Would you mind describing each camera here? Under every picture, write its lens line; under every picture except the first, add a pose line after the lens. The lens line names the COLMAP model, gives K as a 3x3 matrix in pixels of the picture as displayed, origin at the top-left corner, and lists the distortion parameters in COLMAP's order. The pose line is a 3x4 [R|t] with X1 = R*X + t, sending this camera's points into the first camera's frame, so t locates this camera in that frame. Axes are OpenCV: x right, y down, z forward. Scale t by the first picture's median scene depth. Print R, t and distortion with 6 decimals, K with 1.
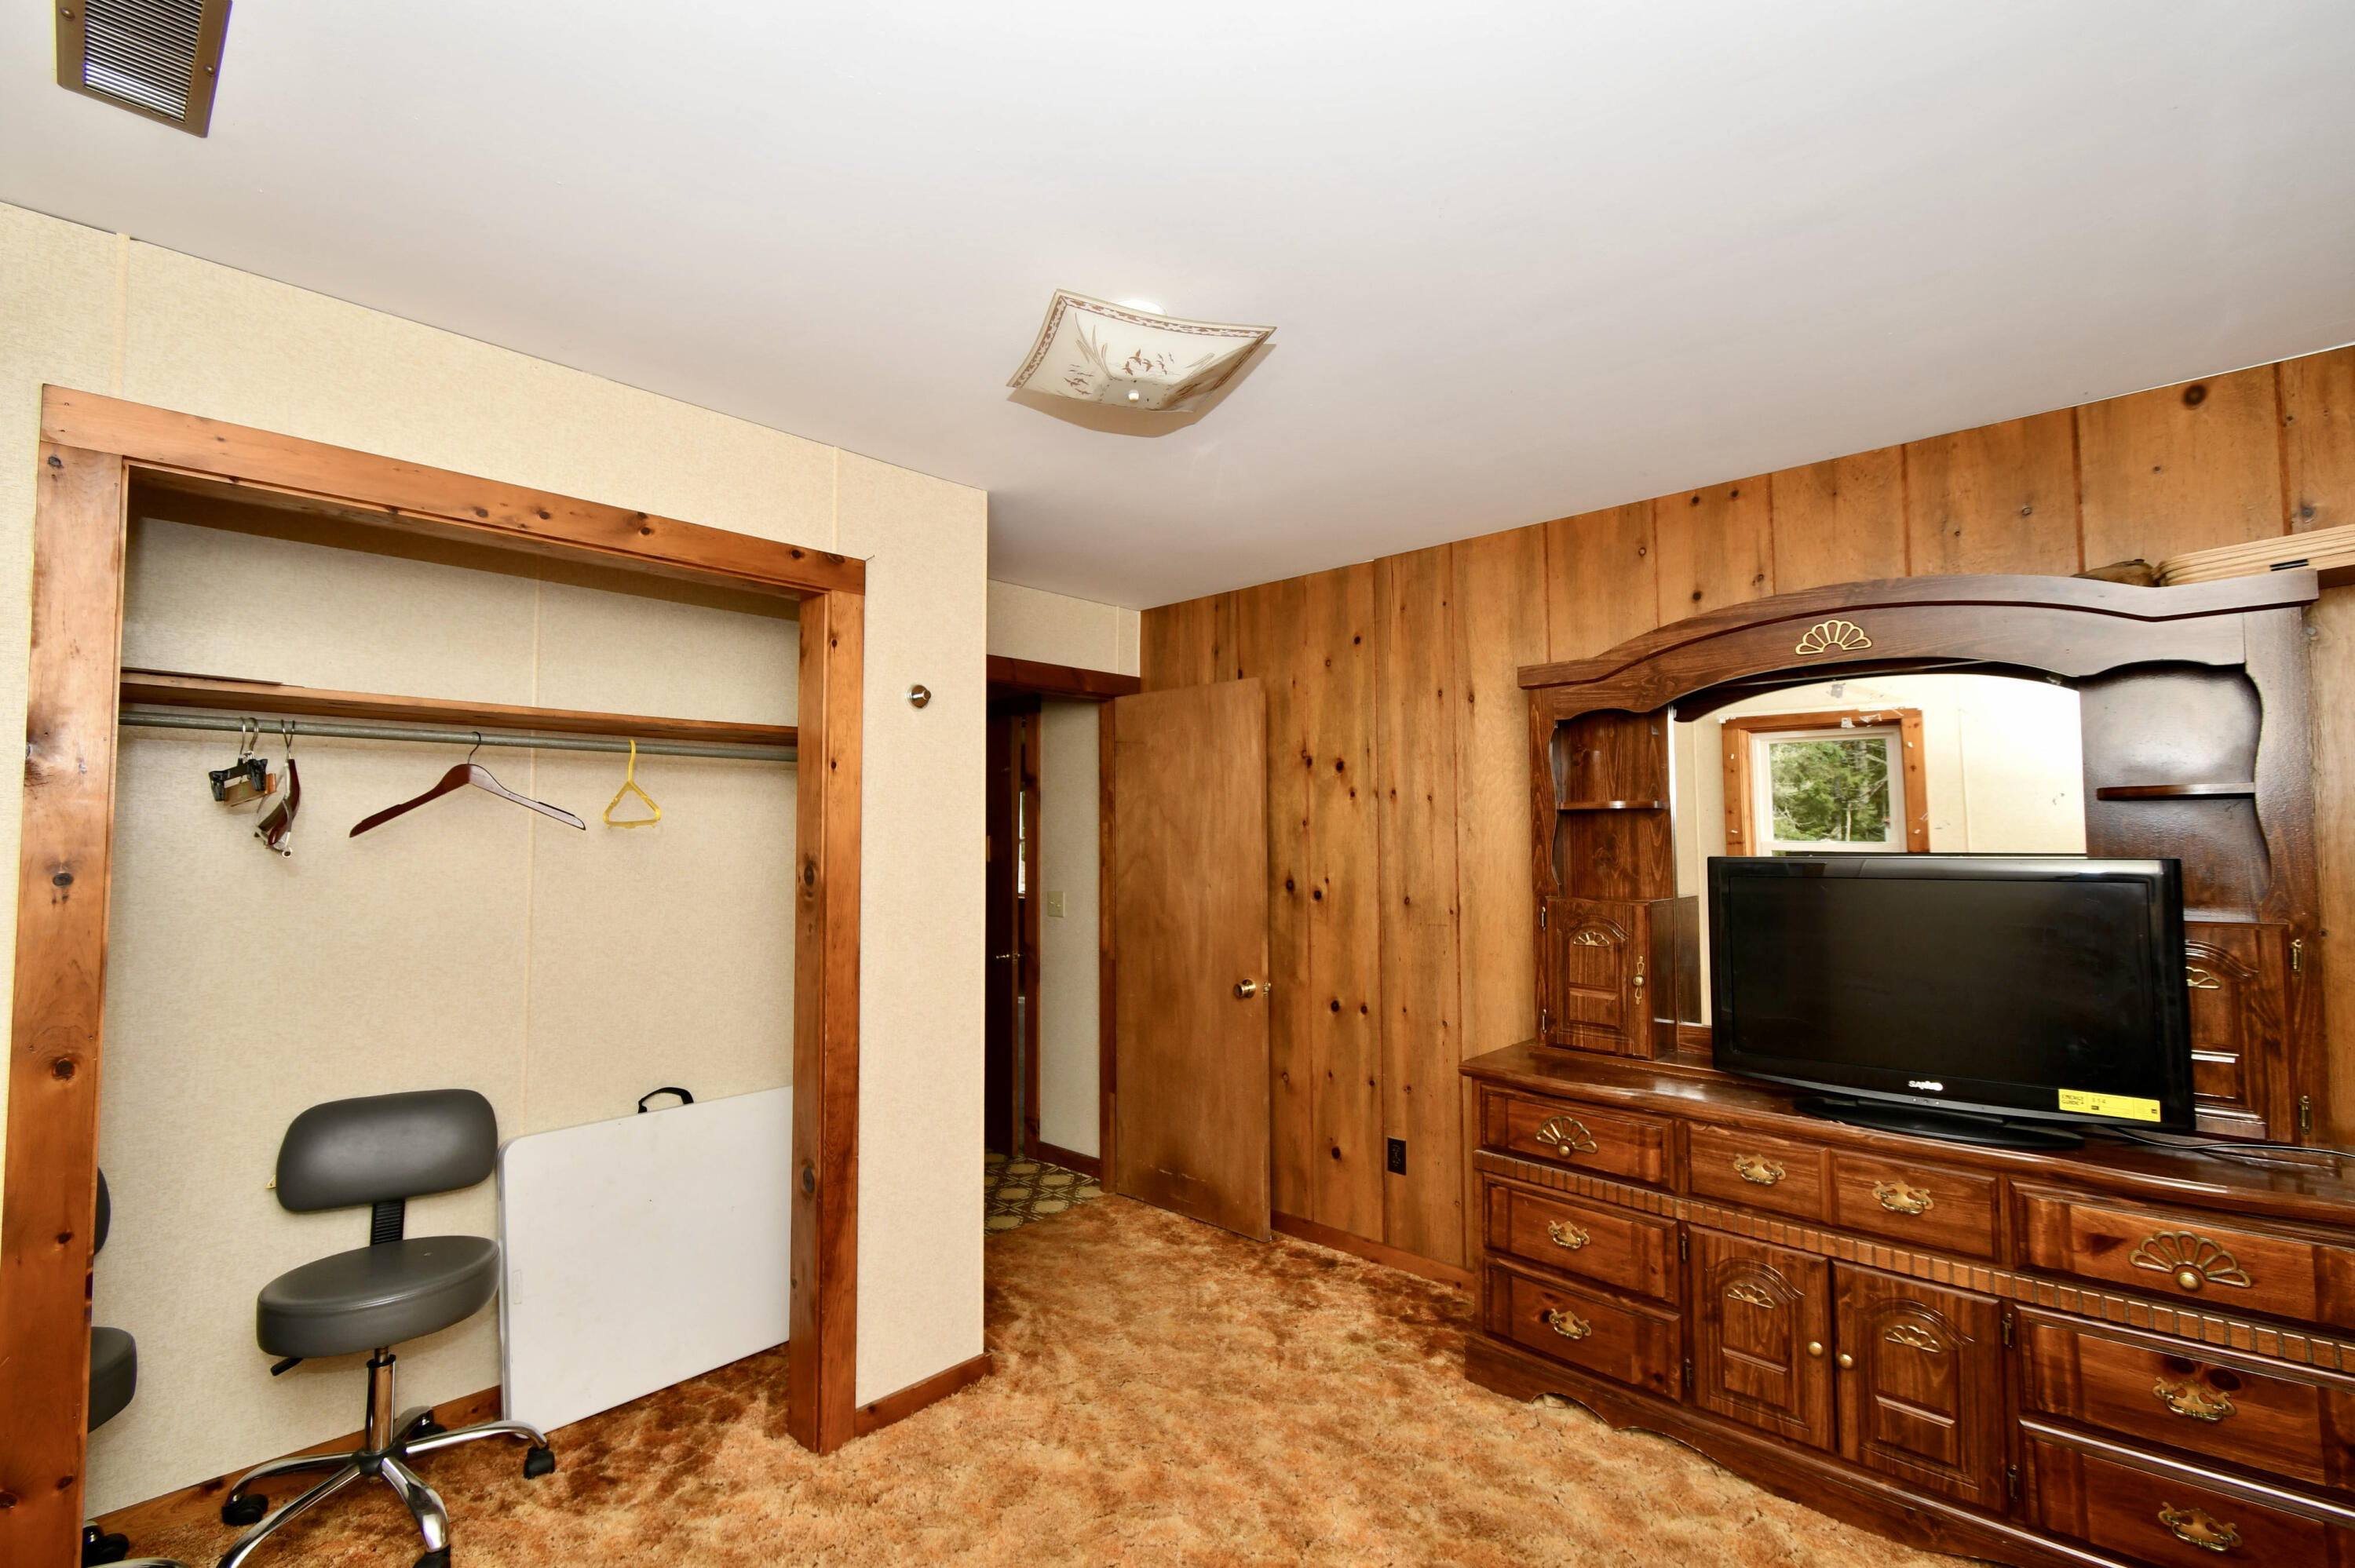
lens RADIAL K [[1035.2, 0, 1180.1], [0, 1035.2, 789.8], [0, 0, 1]] dist [0.009878, -0.004148]
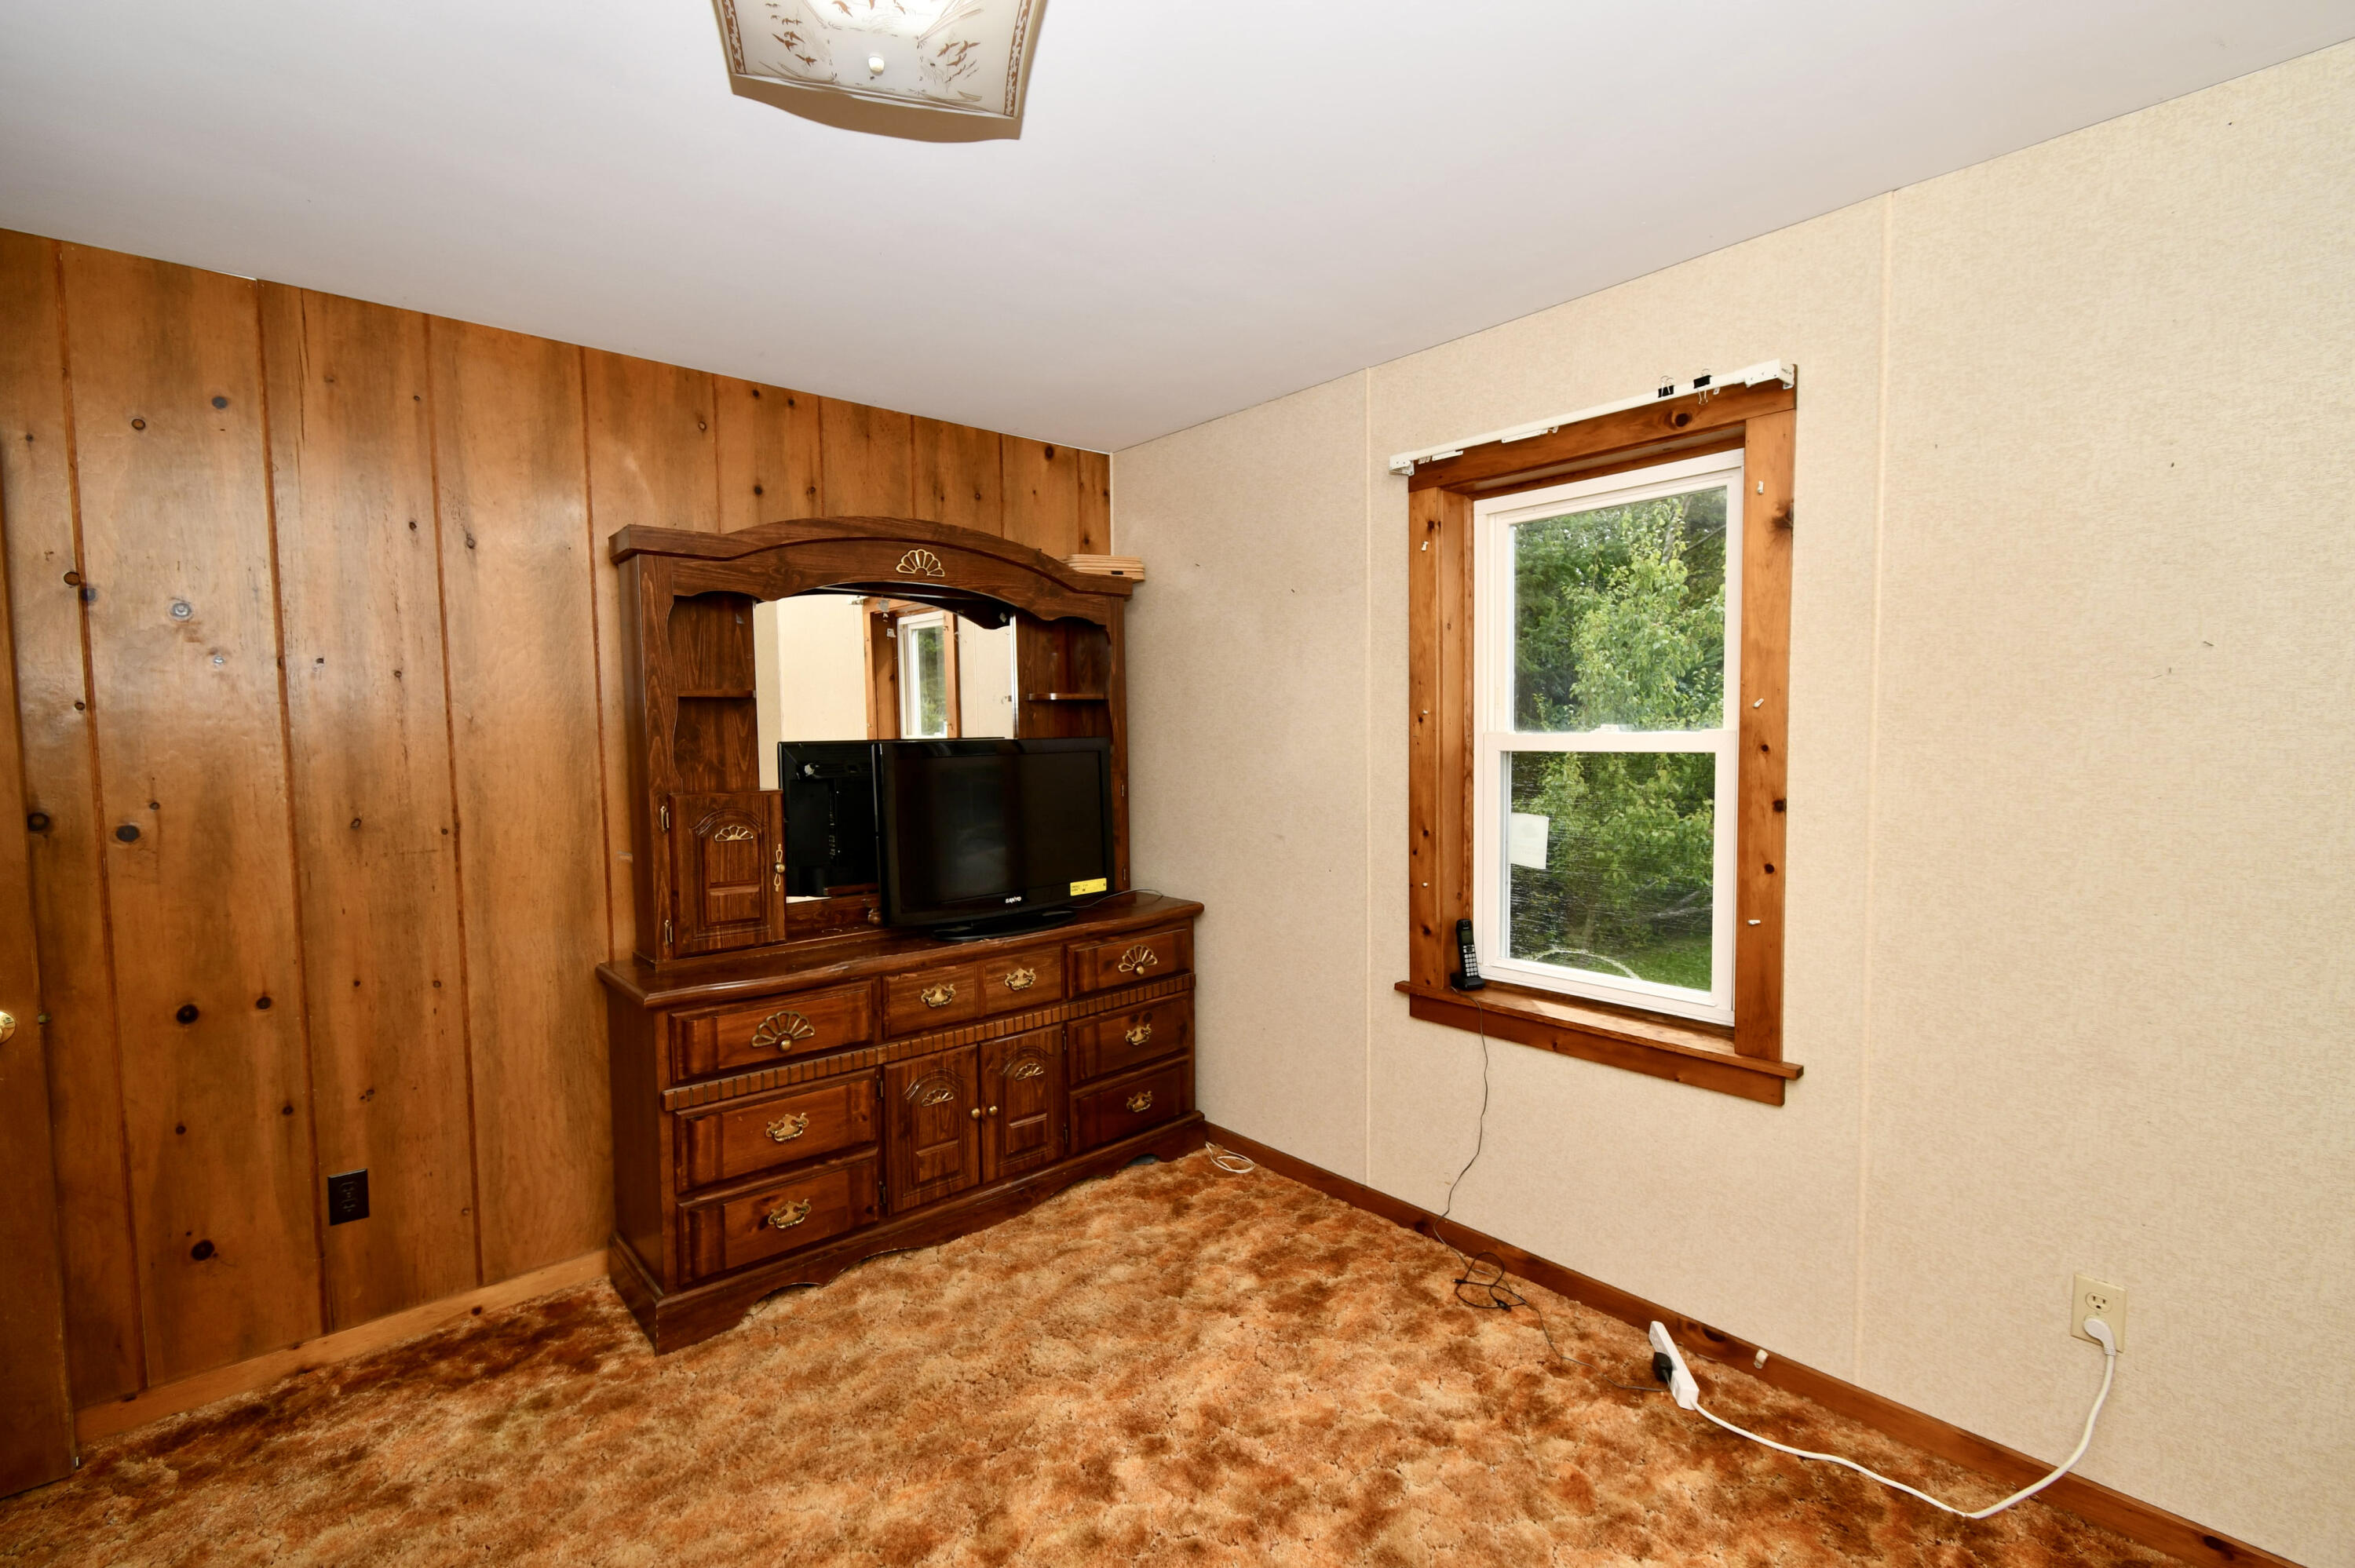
lens RADIAL K [[1035.2, 0, 1180.1], [0, 1035.2, 789.8], [0, 0, 1]] dist [0.009878, -0.004148]
pose [[0.092926, -0.054316, 0.994190, -0.487955], [-0.031486, 0.997851, 0.057459, 0.034384], [-0.995175, -0.036642, 0.091016, 0.481816]]
